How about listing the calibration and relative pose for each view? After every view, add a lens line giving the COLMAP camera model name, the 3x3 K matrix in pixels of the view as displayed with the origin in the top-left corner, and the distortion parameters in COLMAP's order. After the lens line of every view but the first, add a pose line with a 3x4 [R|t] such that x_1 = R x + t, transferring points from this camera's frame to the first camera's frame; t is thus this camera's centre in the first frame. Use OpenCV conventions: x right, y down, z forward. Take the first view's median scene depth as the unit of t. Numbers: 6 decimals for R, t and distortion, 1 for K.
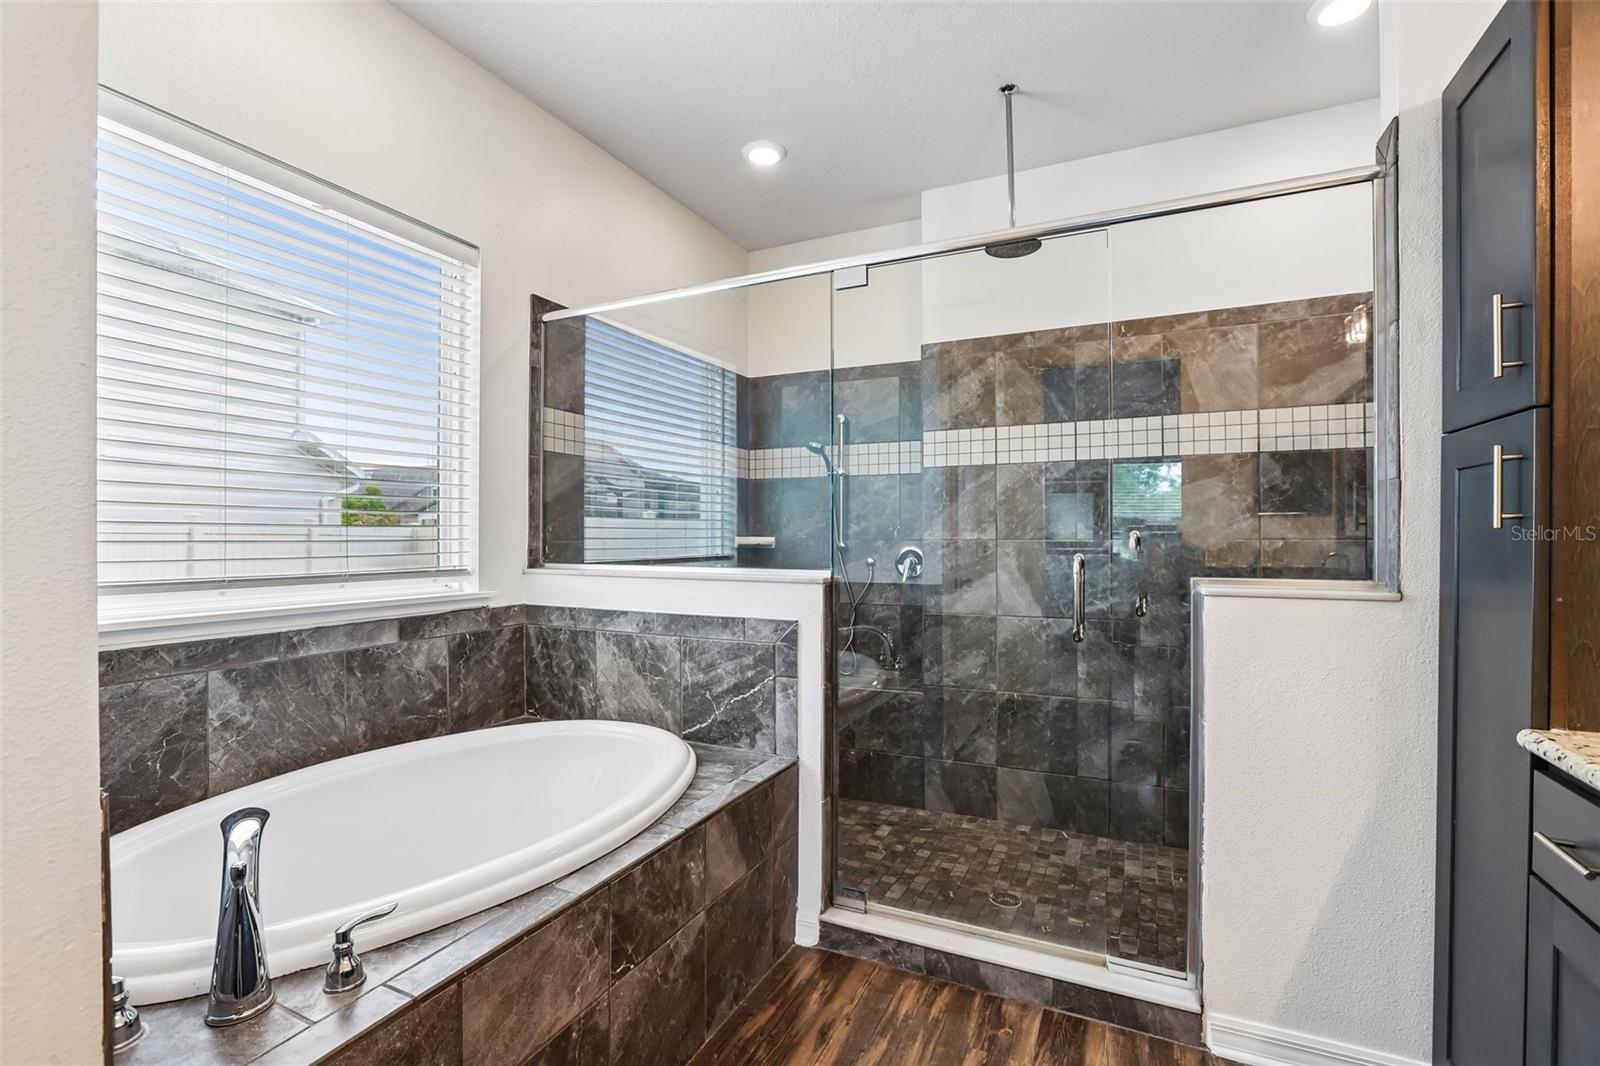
lens RADIAL K [[719.7, 0, 800.0], [0, 719.7, 533.0], [0, 0, 1]] dist [-0.056346, 0.030925]
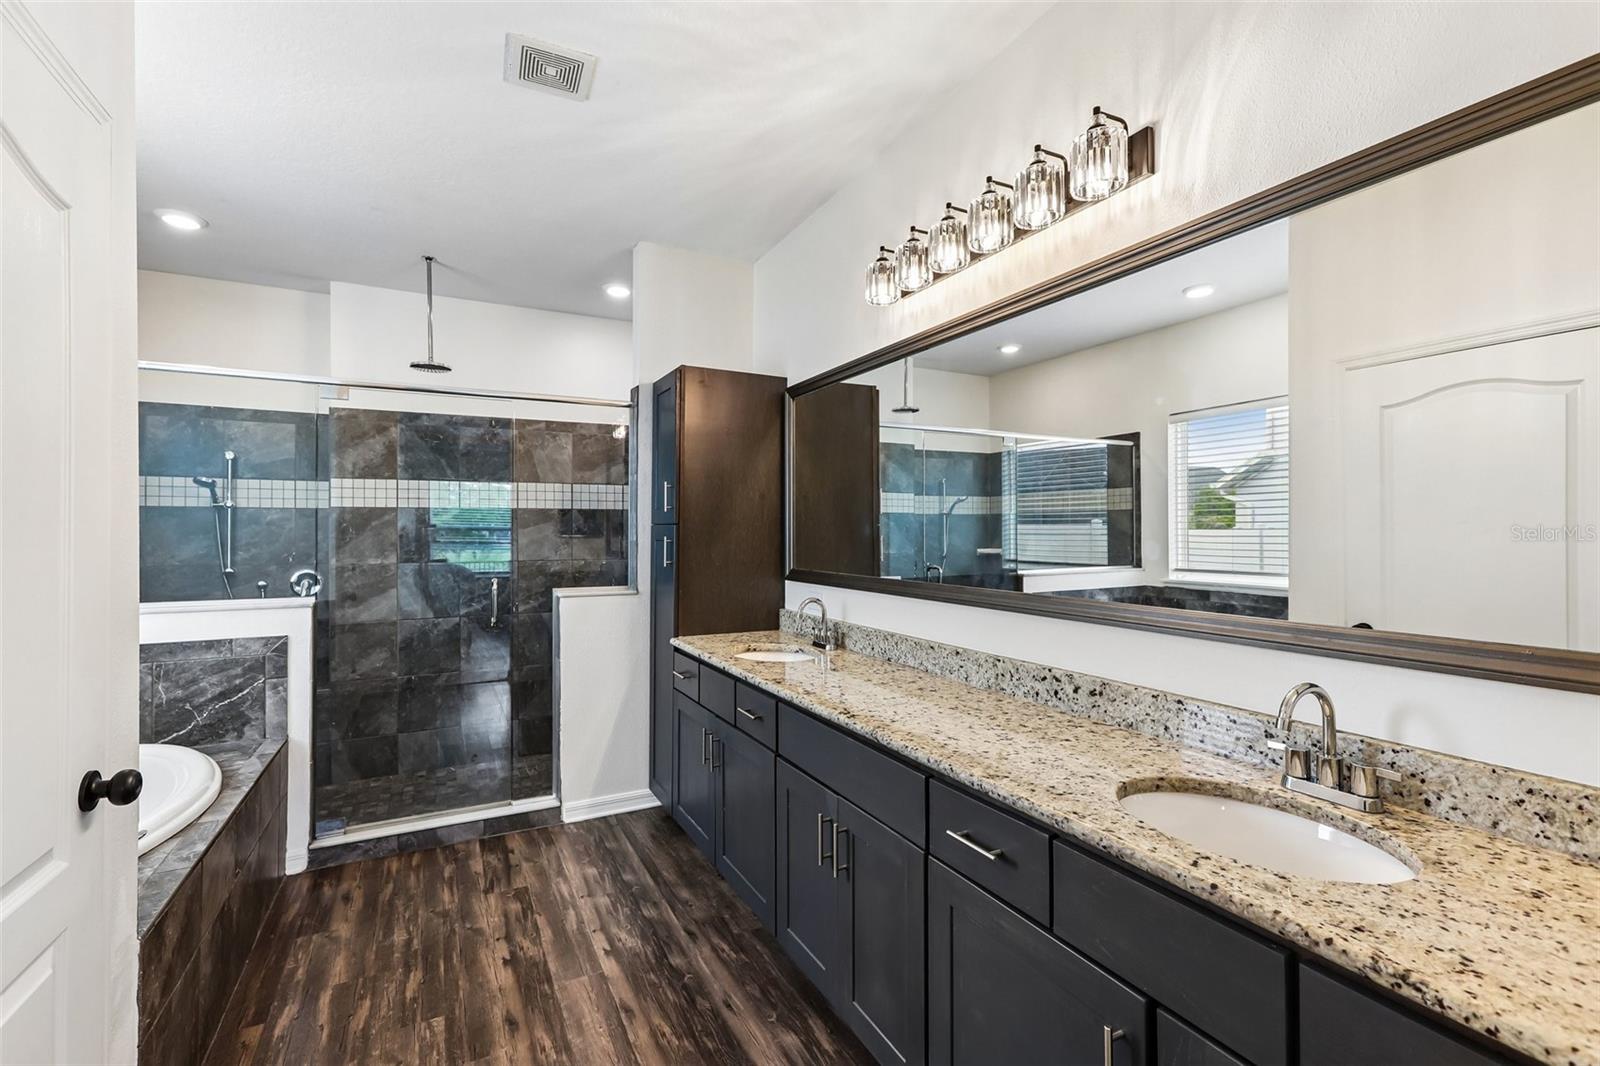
lens RADIAL K [[710.9, 0, 793.4], [0, 710.9, 530.2], [0, 0, 1]] dist [-0.016138, 0.023150]
pose [[0.605584, 0.002752, 0.795777, -0.376633], [-0.001650, 0.999996, -0.002203, -0.058698], [-0.795780, 0.000021, 0.605586, -0.445156]]
